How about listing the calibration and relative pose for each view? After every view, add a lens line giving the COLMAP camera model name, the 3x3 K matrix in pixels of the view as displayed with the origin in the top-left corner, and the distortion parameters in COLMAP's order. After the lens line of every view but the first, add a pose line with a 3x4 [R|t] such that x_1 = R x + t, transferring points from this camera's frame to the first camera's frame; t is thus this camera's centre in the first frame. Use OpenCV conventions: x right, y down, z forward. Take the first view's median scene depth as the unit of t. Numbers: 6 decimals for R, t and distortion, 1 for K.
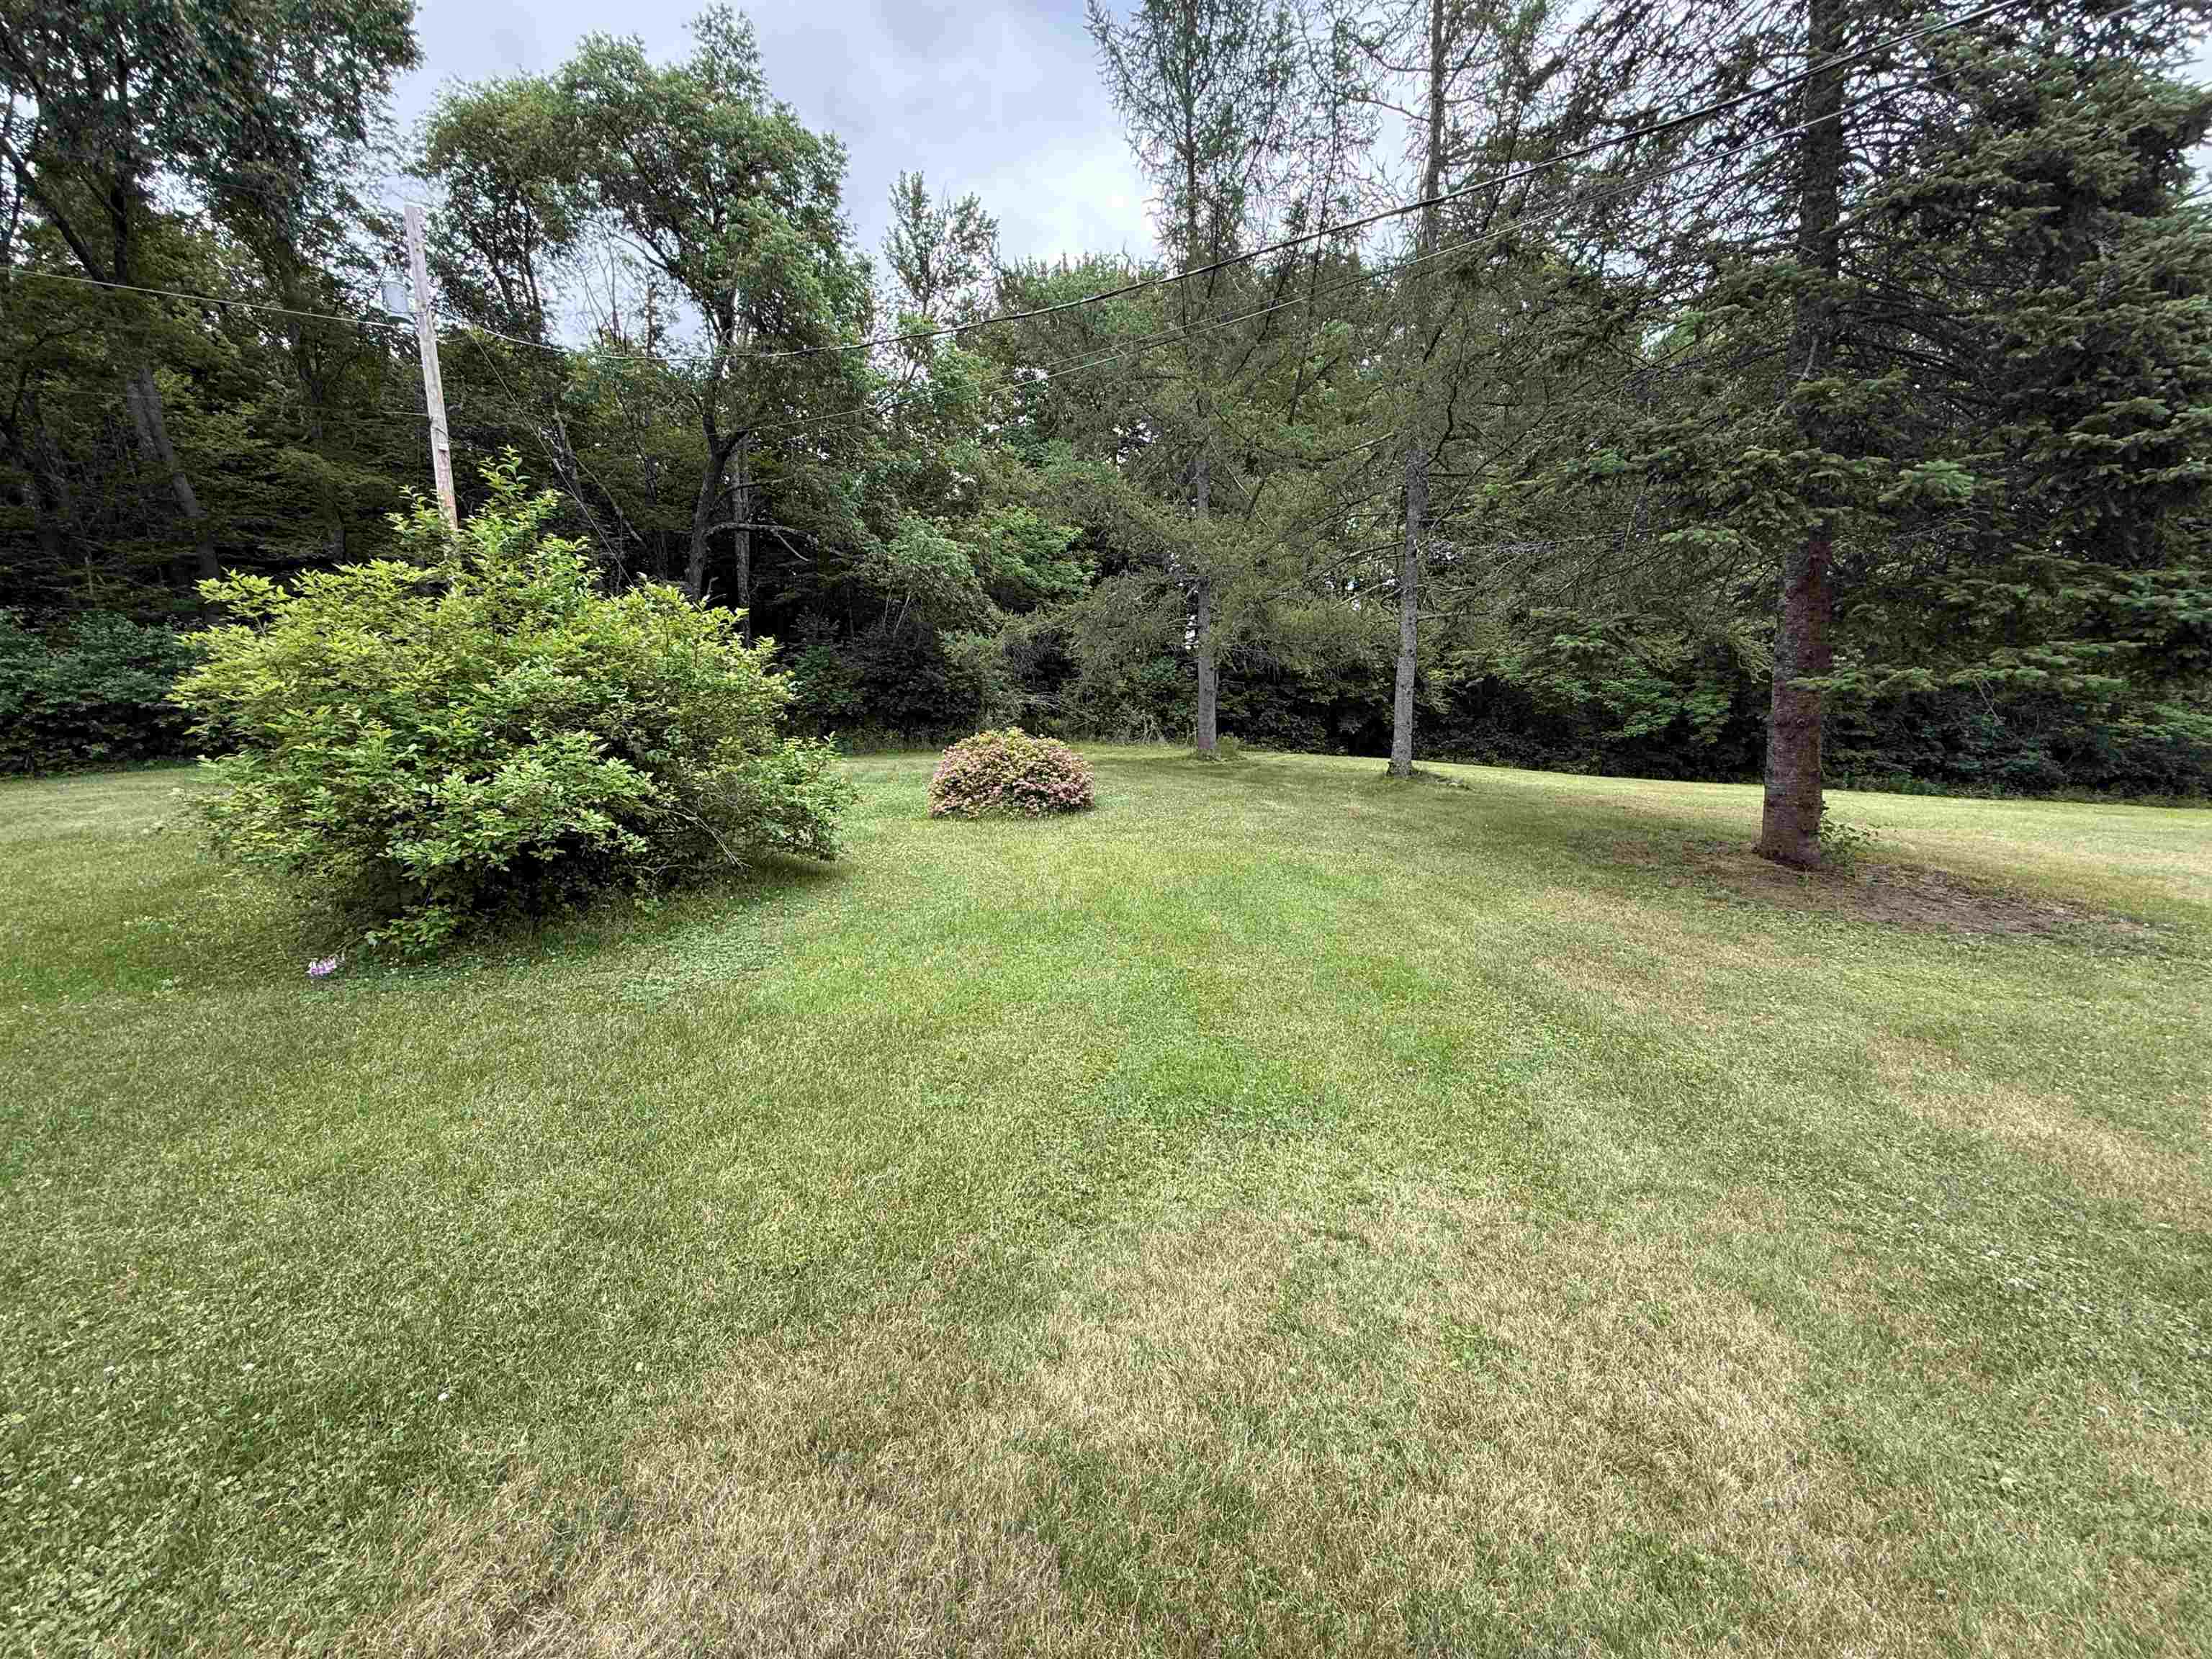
lens RADIAL K [[891.3, 0, 1106.5], [0, 891.3, 826.7], [0, 0, 1]] dist [0.000862, 0.000087]
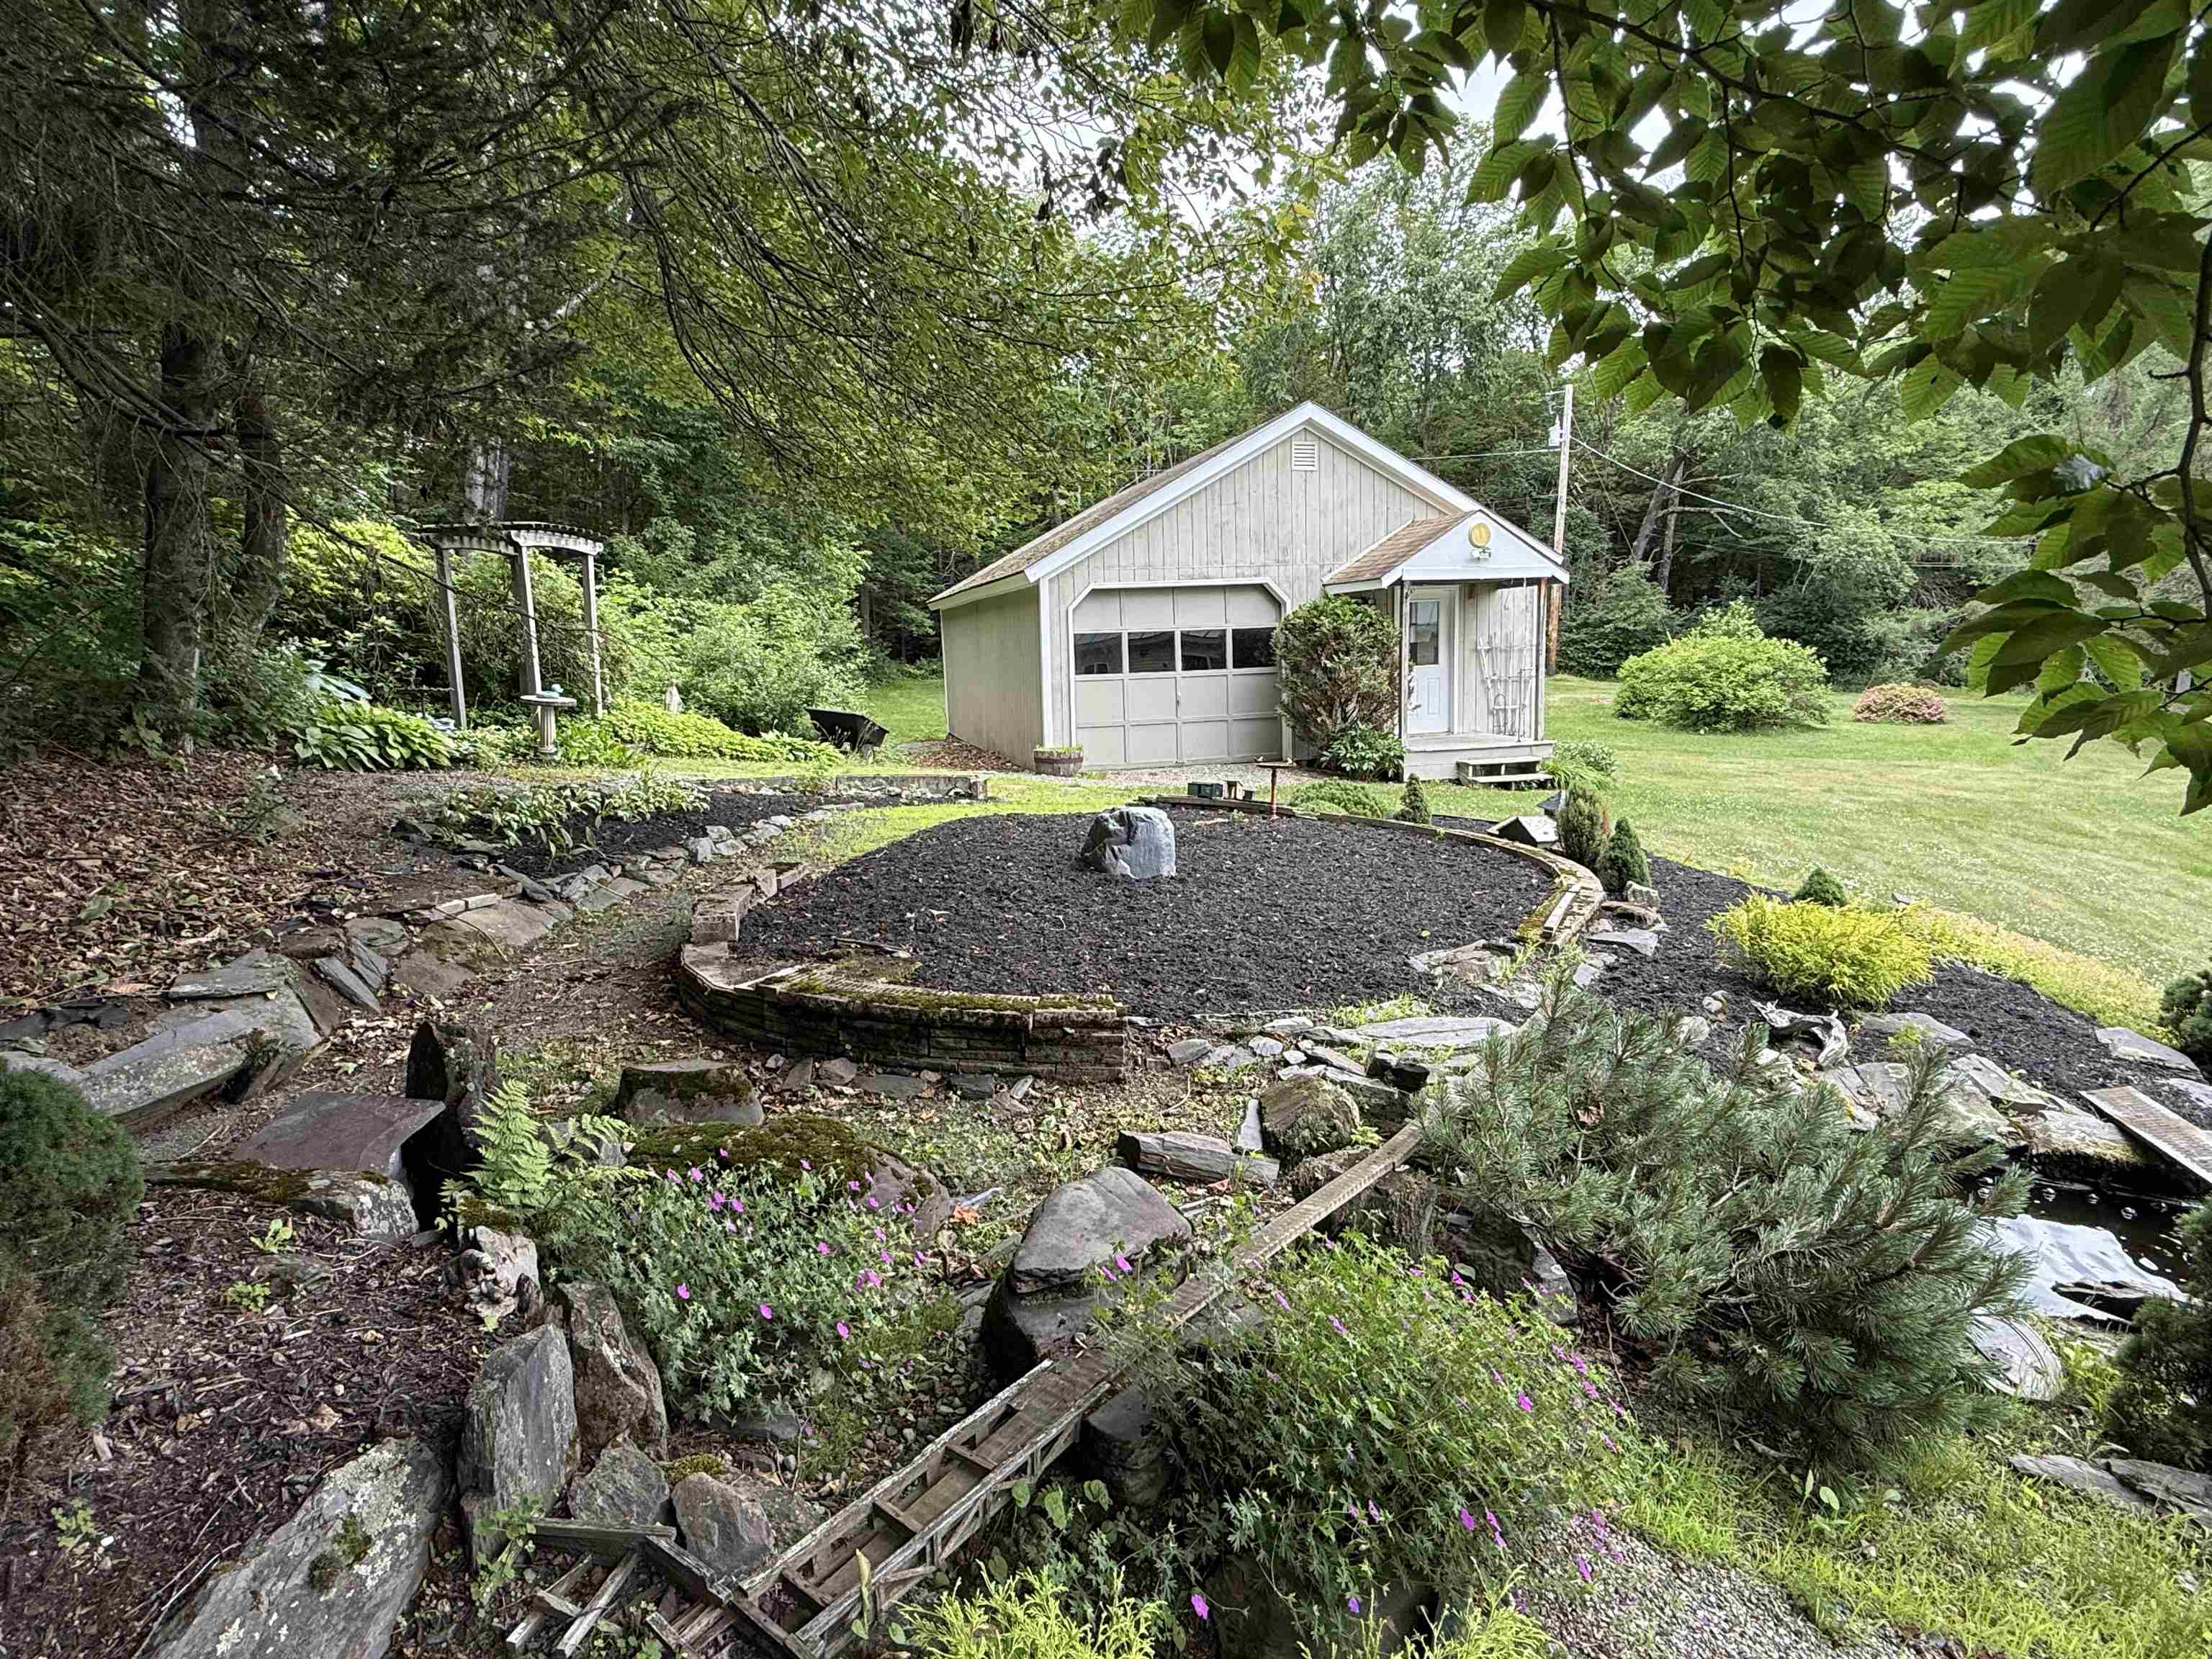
lens RADIAL K [[1154.9, 0, 1106.0], [0, 1154.9, 829.5], [0, 0, 1]] dist [-0.000820, -0.000112]
pose [[0.751713, 0.132488, -0.646046, 0.230329], [-0.104970, 0.991161, 0.081124, 0.169841], [0.651083, 0.006833, 0.758975, -1.856735]]
